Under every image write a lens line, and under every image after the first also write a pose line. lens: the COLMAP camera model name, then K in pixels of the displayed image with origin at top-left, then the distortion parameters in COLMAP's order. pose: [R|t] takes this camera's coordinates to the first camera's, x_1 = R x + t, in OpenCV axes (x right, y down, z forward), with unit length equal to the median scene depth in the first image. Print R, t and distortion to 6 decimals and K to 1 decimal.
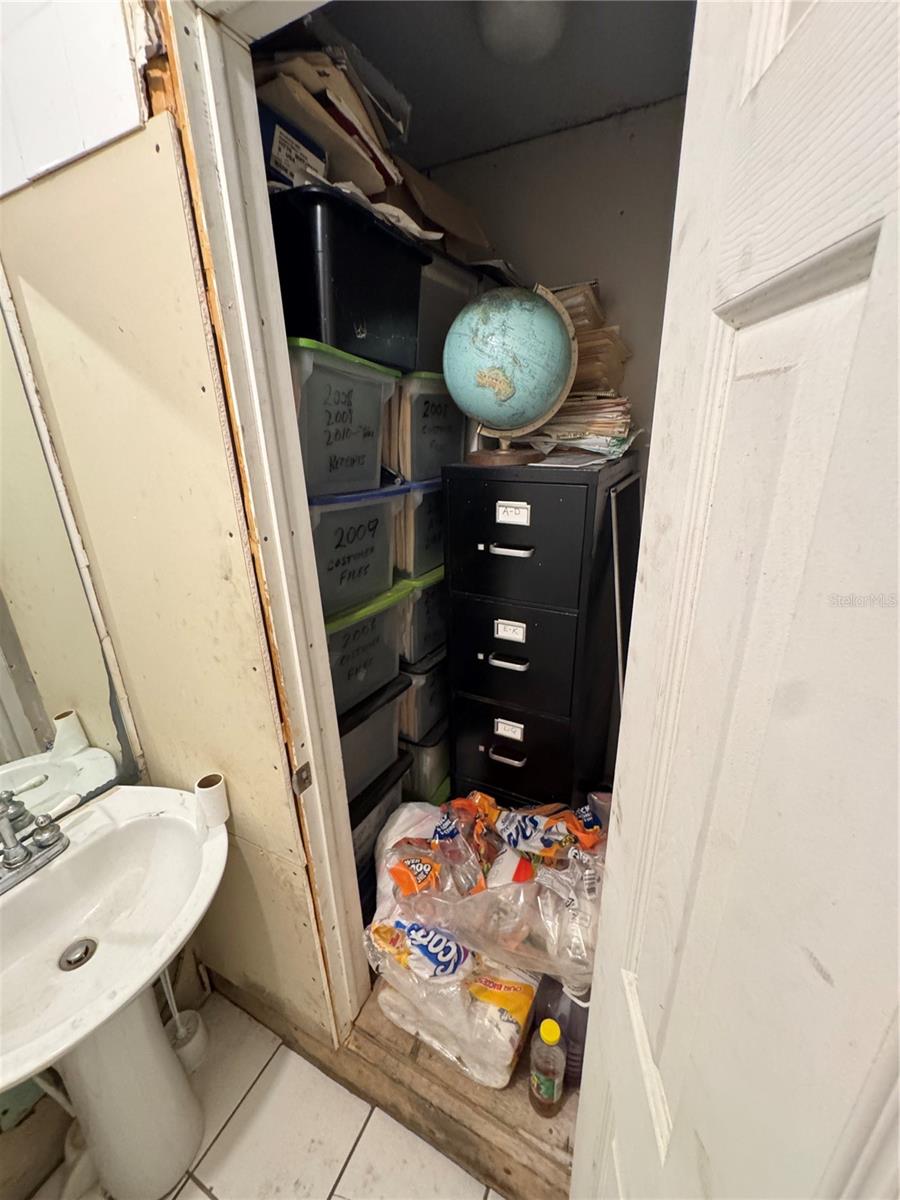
lens RADIAL K [[480.9, 0, 447.3], [0, 480.9, 596.2], [0, 0, 1]] dist [-0.003814, 0.000795]
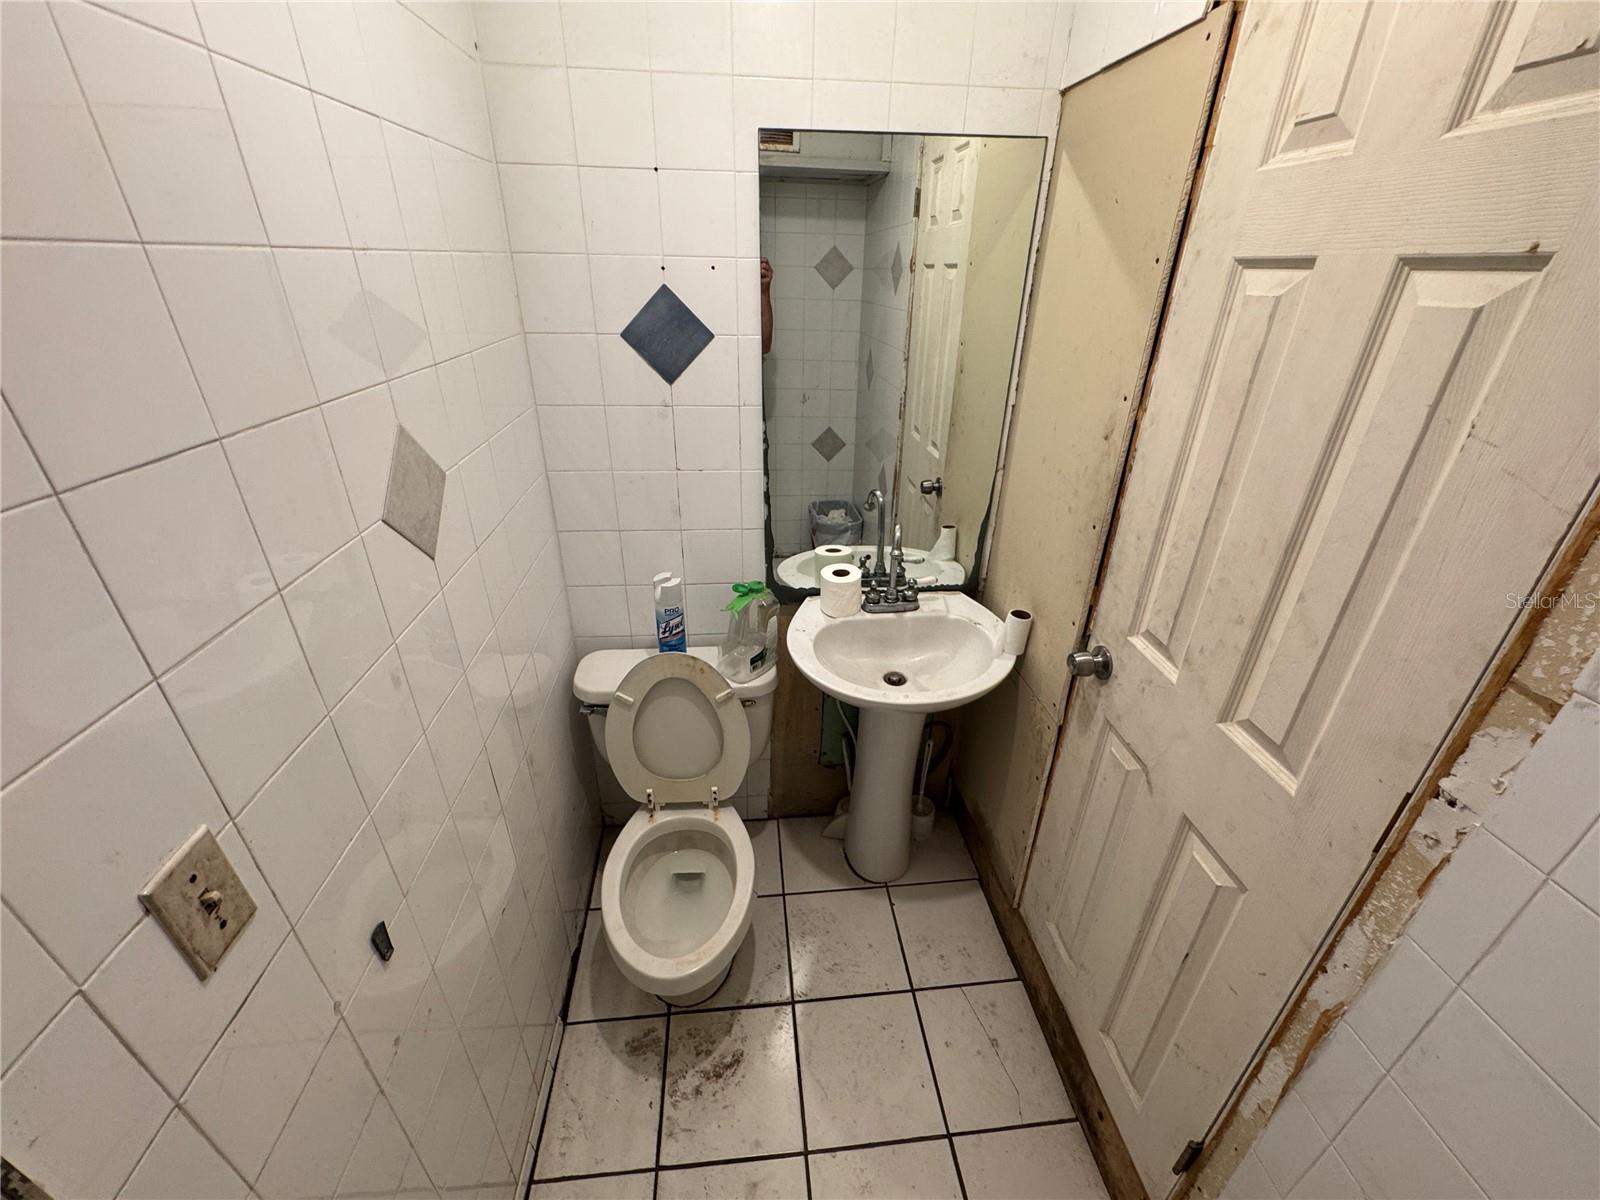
lens RADIAL K [[641.1, 0, 804.9], [0, 641.1, 595.3], [0, 0, 1]] dist [-0.003814, 0.000795]
pose [[0.547530, 0.417094, -0.725427, 0.303489], [-0.308378, 0.906480, 0.288438, 0.063372], [0.777891, 0.065777, 0.624948, -0.347180]]
